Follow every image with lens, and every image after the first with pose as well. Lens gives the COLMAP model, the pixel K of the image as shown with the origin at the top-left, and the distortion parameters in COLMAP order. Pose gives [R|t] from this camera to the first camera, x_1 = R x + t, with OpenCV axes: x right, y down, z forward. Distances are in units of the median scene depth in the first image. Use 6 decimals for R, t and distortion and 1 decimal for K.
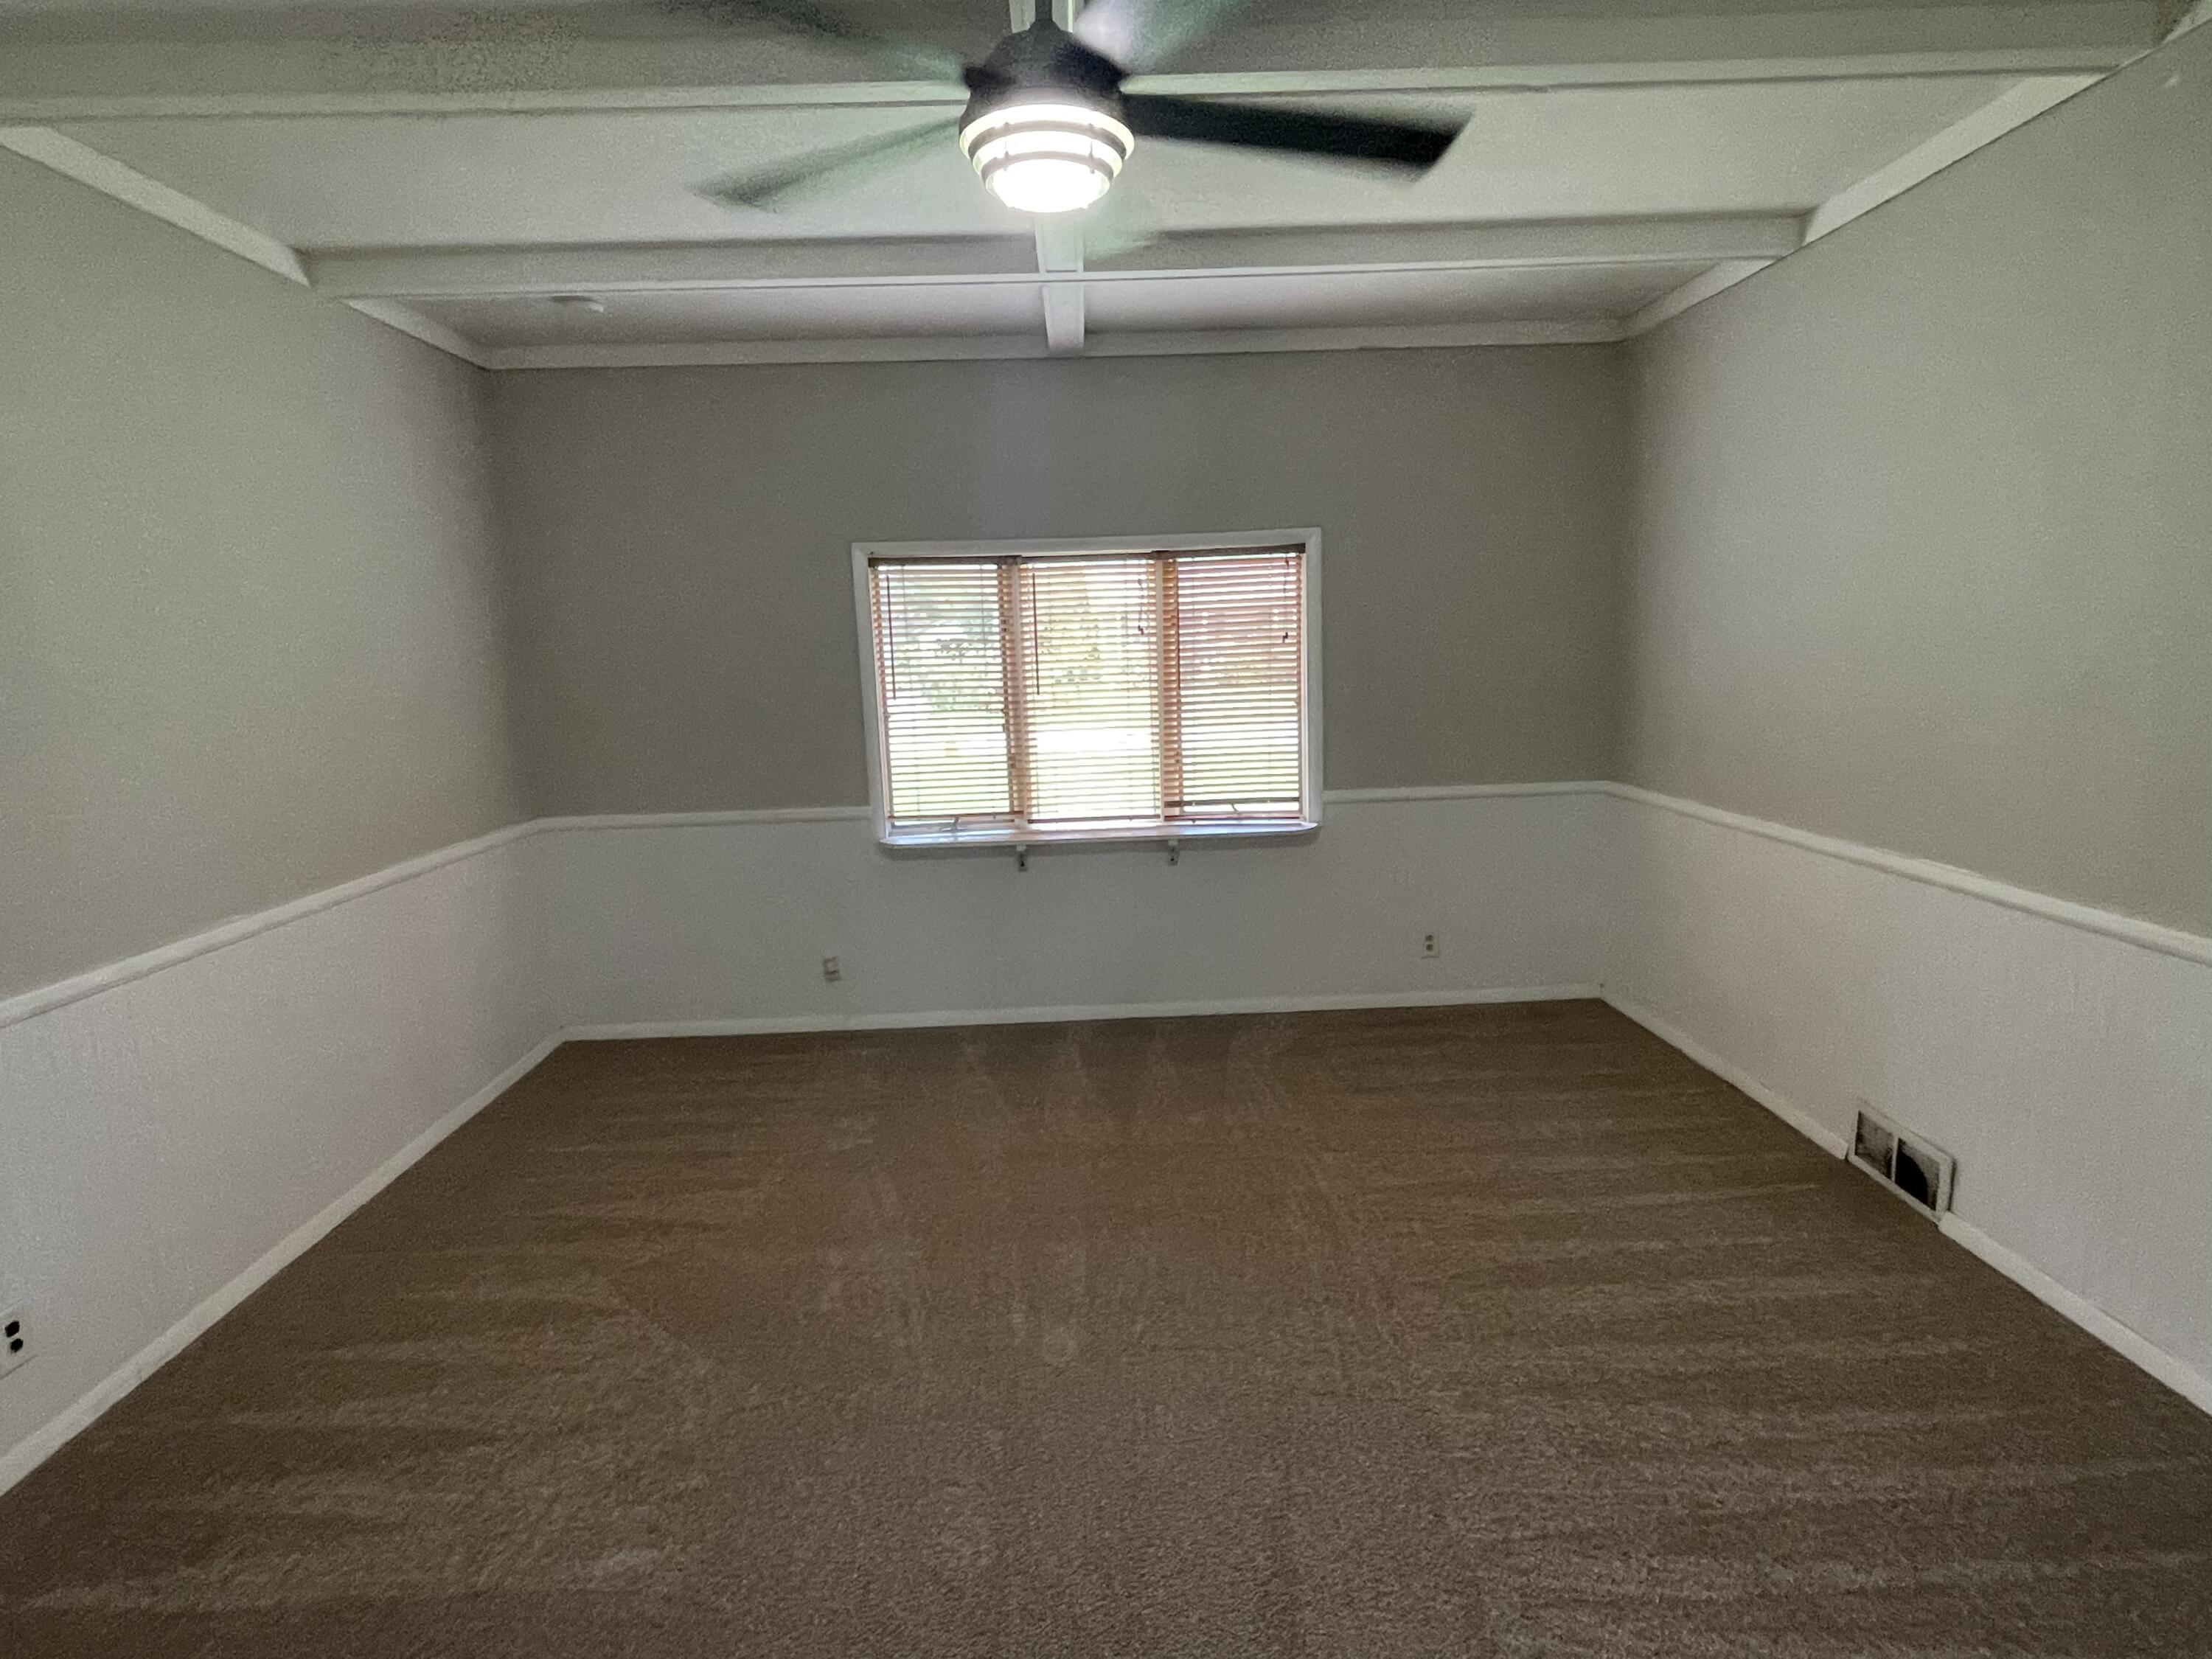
lens RADIAL K [[1177.8, 0, 1100.7], [0, 1177.8, 828.3], [0, 0, 1]] dist [0.001602, -0.002019]
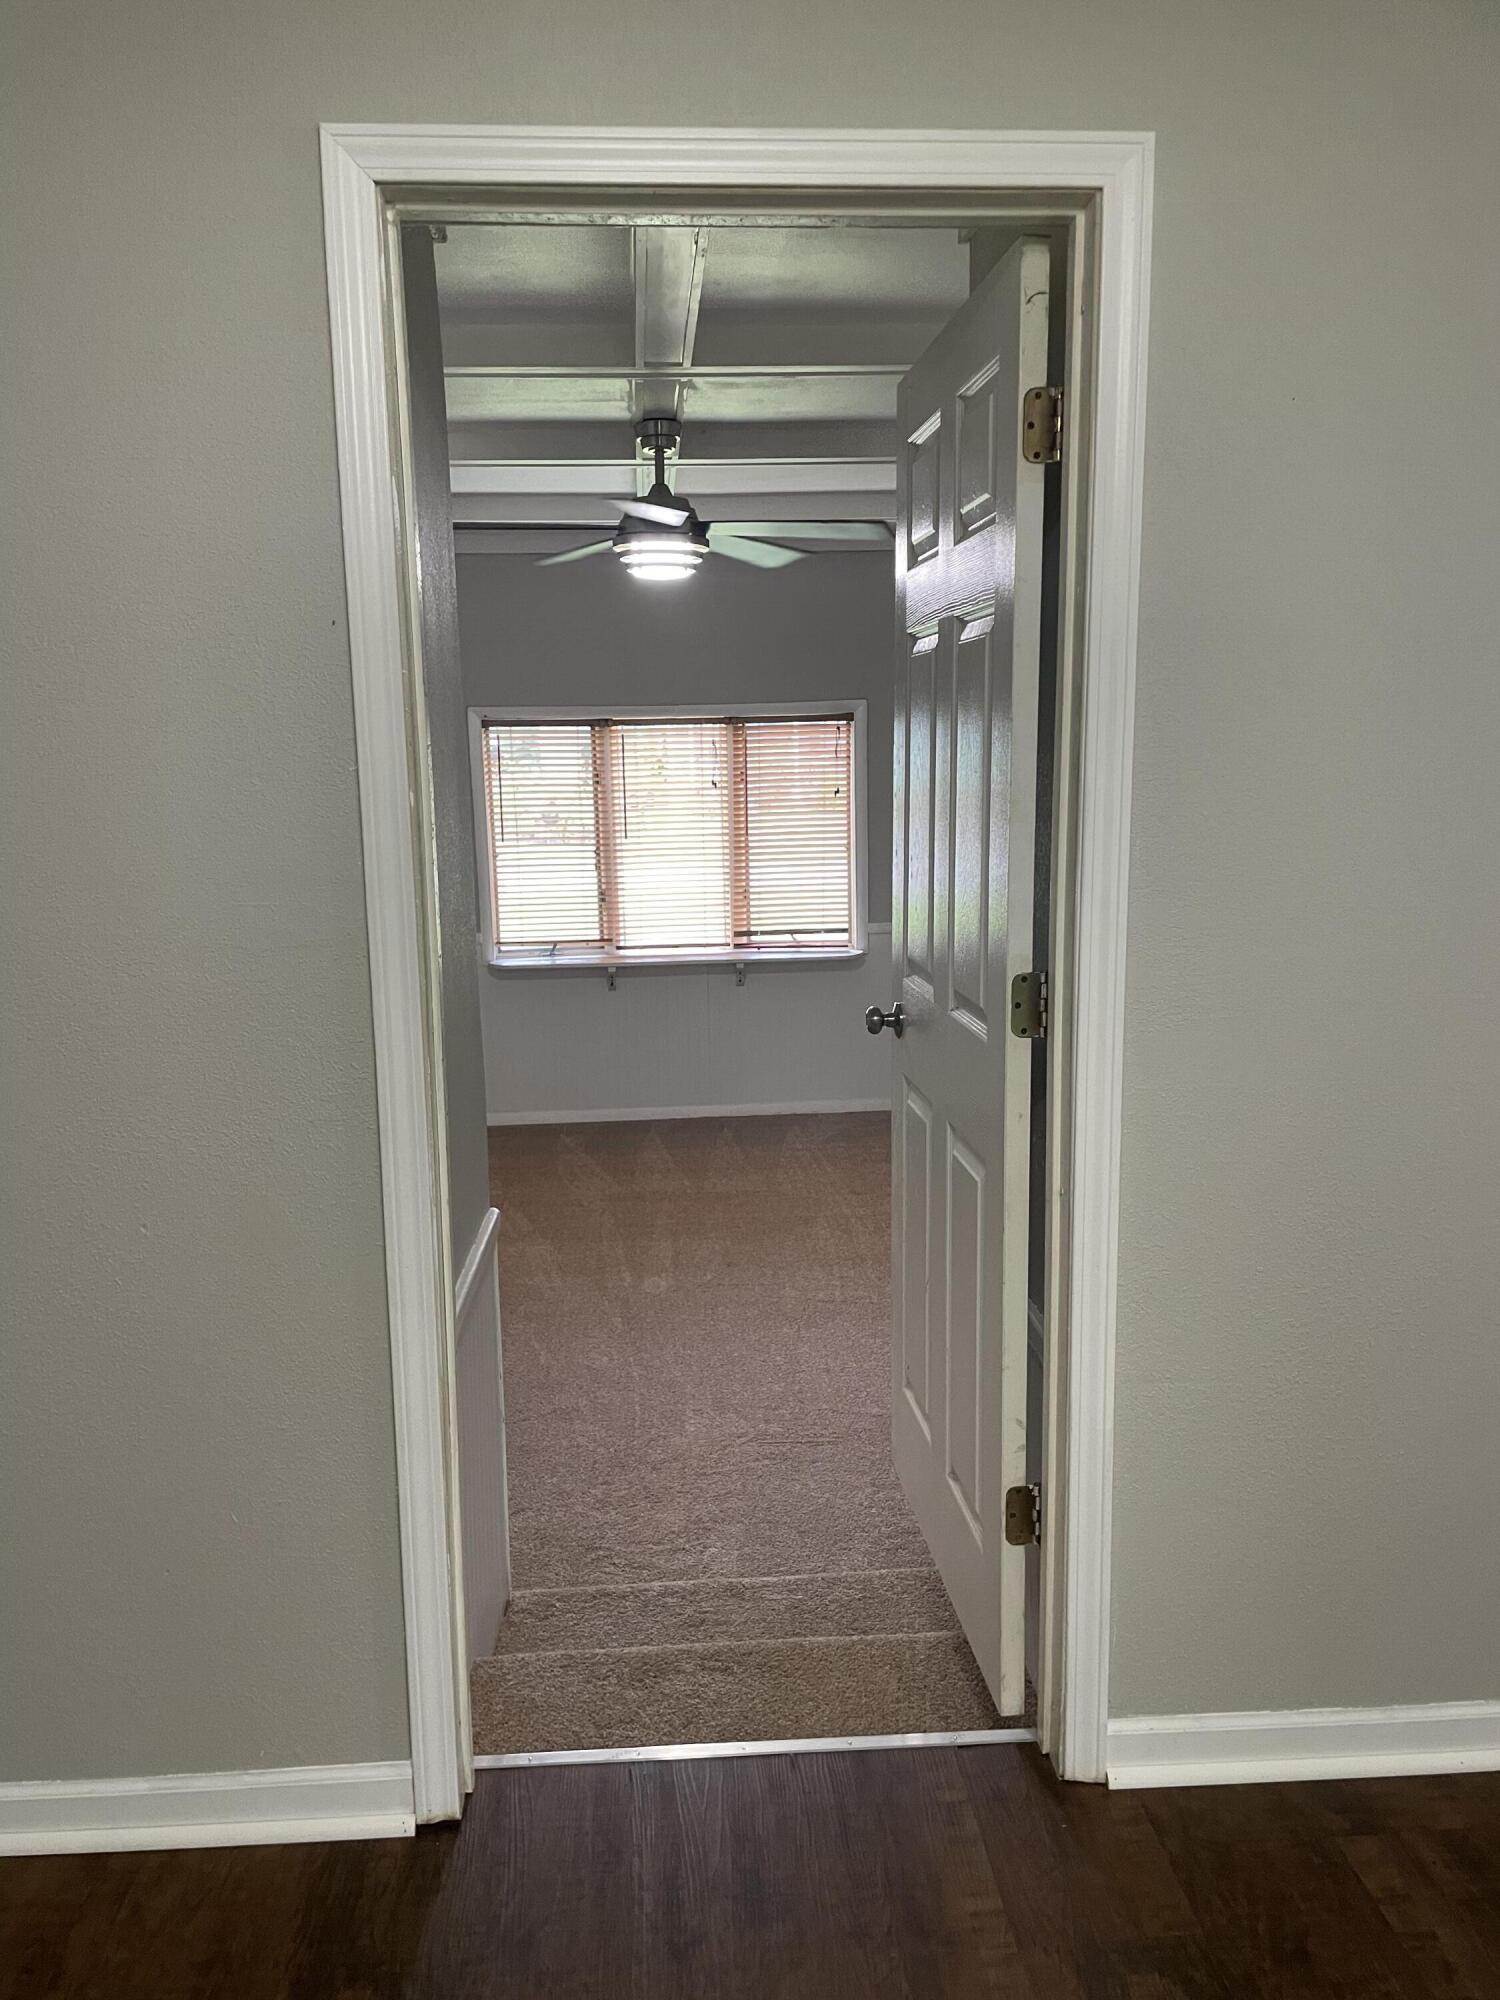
lens RADIAL K [[1499.9, 0, 756.6], [0, 1499.9, 1009.5], [0, 0, 1]] dist [0.052143, -0.035770]
pose [[0.998194, 0.004661, 0.059892, -0.012267], [-0.005561, 0.999874, 0.014873, 0.032881], [-0.059815, -0.015179, 0.998094, -0.492662]]
